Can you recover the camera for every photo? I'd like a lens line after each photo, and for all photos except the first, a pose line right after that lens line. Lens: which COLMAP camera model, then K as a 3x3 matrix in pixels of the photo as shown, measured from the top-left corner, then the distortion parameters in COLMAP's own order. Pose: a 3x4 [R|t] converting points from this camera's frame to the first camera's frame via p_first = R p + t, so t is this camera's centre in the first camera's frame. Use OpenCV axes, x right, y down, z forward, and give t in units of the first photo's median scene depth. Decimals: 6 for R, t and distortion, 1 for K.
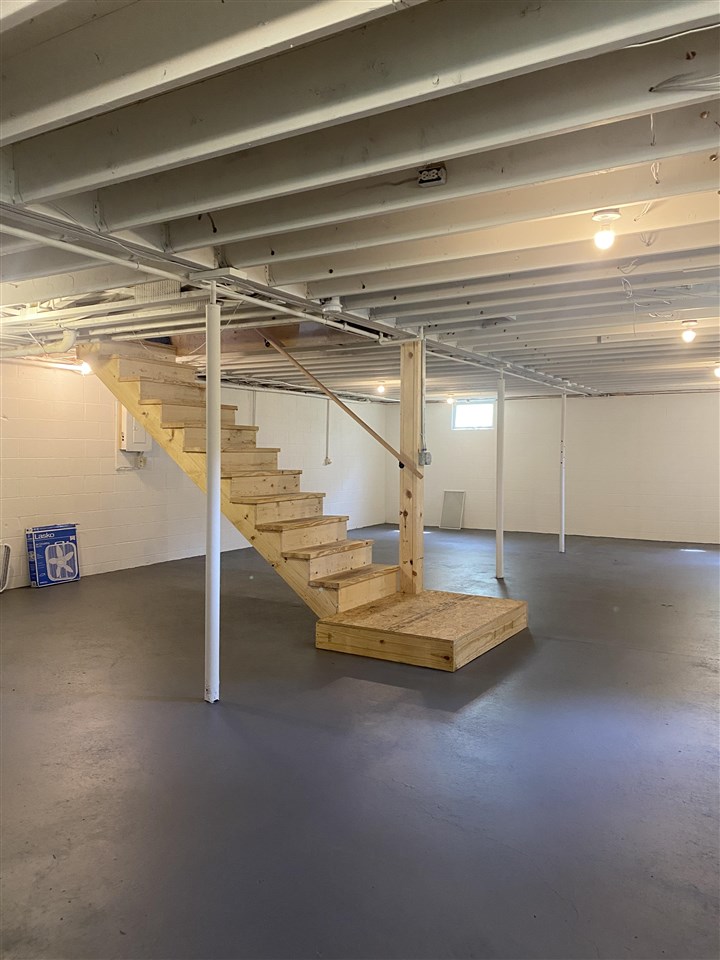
lens RADIAL K [[733.7, 0, 355.6], [0, 733.7, 479.9], [0, 0, 1]] dist [0.051394, -0.058243]
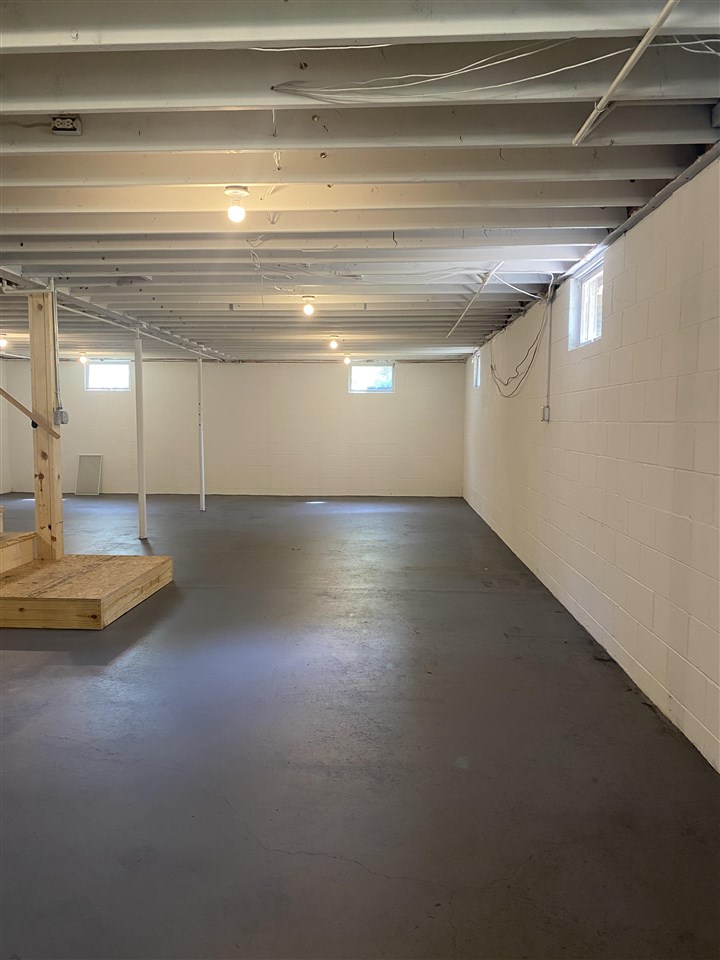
lens RADIAL K [[733.7, 0, 358.4], [0, 733.7, 476.7], [0, 0, 1]] dist [0.051394, -0.058243]
pose [[0.883728, -0.037761, 0.466475, -0.016511], [0.017662, 0.998721, 0.047385, 0.009374], [-0.467668, -0.033637, 0.883264, -0.037938]]
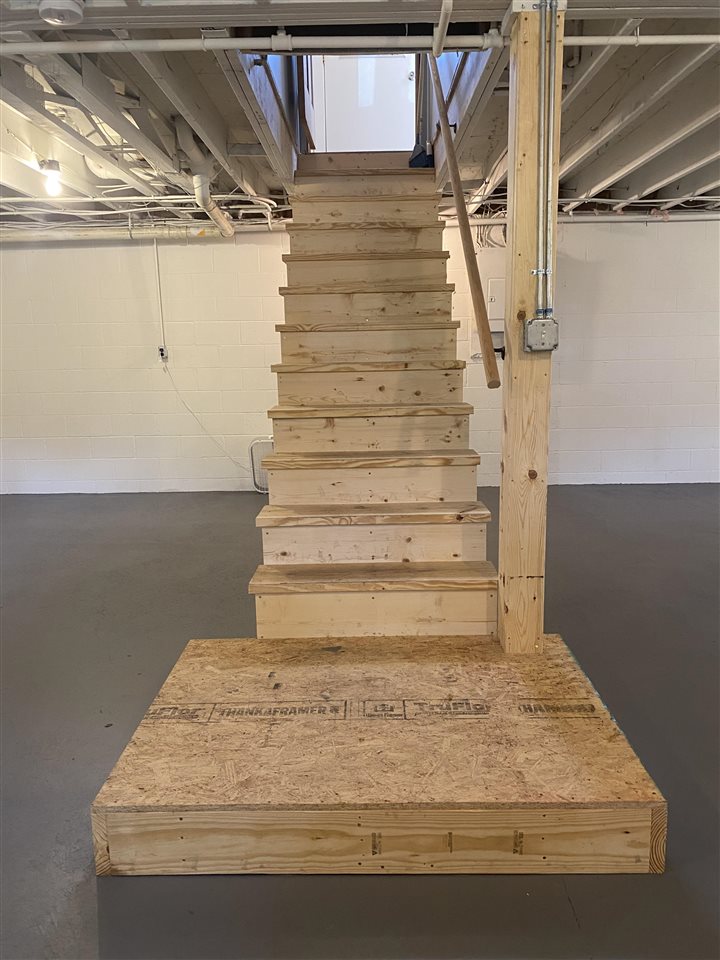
lens RADIAL K [[733.7, 0, 362.1], [0, 733.7, 482.7], [0, 0, 1]] dist [0.051394, -0.058243]
pose [[0.510049, 0.152777, -0.846469, 0.442532], [-0.013575, 0.985407, 0.169673, -0.019916], [0.860038, -0.075051, 0.504680, 0.798876]]
